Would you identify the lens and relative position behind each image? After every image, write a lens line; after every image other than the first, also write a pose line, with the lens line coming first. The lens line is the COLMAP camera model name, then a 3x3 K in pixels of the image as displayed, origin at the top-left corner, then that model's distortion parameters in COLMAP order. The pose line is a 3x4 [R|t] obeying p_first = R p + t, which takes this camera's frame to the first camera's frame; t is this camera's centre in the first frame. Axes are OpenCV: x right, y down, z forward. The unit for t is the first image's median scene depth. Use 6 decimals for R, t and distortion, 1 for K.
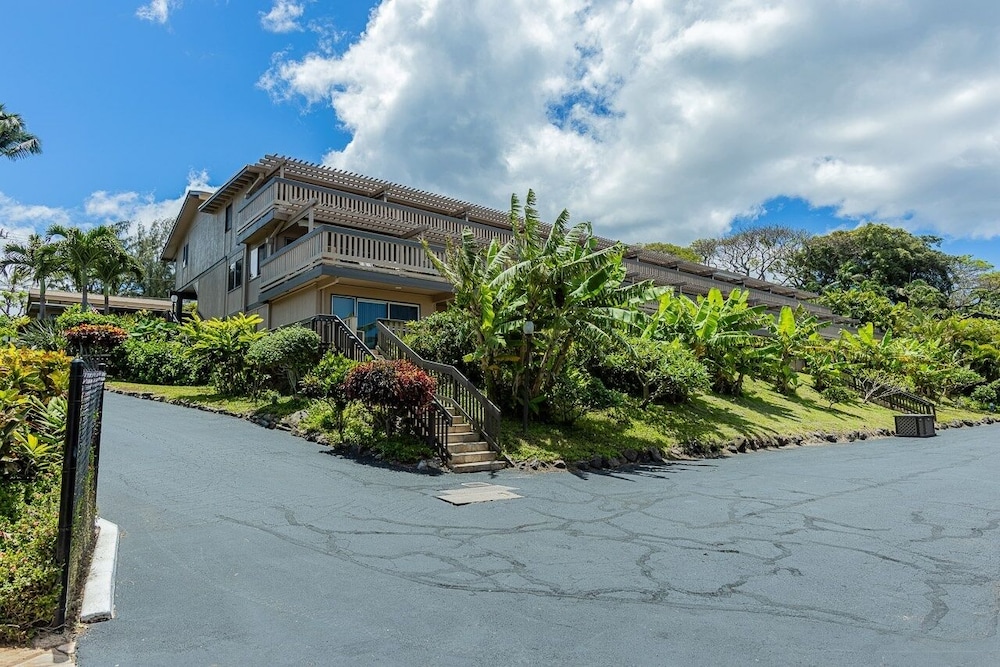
lens RADIAL K [[570.9, 0, 500.0], [0, 570.9, 333.5], [0, 0, 1]] dist [0.002575, 0.000451]
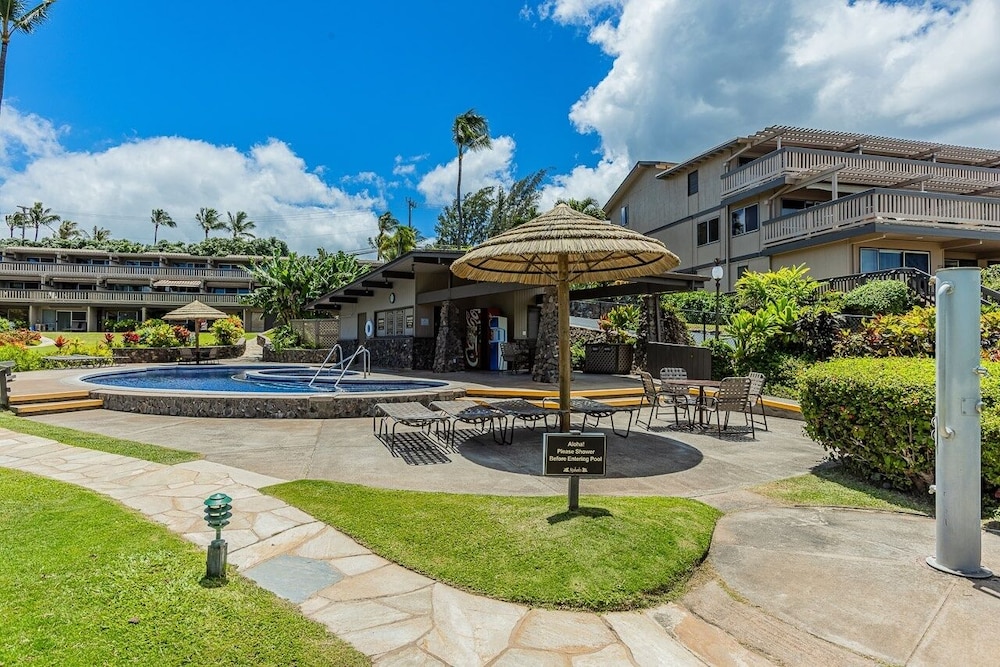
lens RADIAL K [[570.9, 0, 500.0], [0, 570.9, 333.5], [0, 0, 1]] dist [0.002575, 0.000451]
pose [[0.905319, 0.015211, -0.424460, -0.400685], [0.031182, 0.994281, 0.102138, -0.031170], [0.423586, -0.105703, 0.899667, -0.323772]]
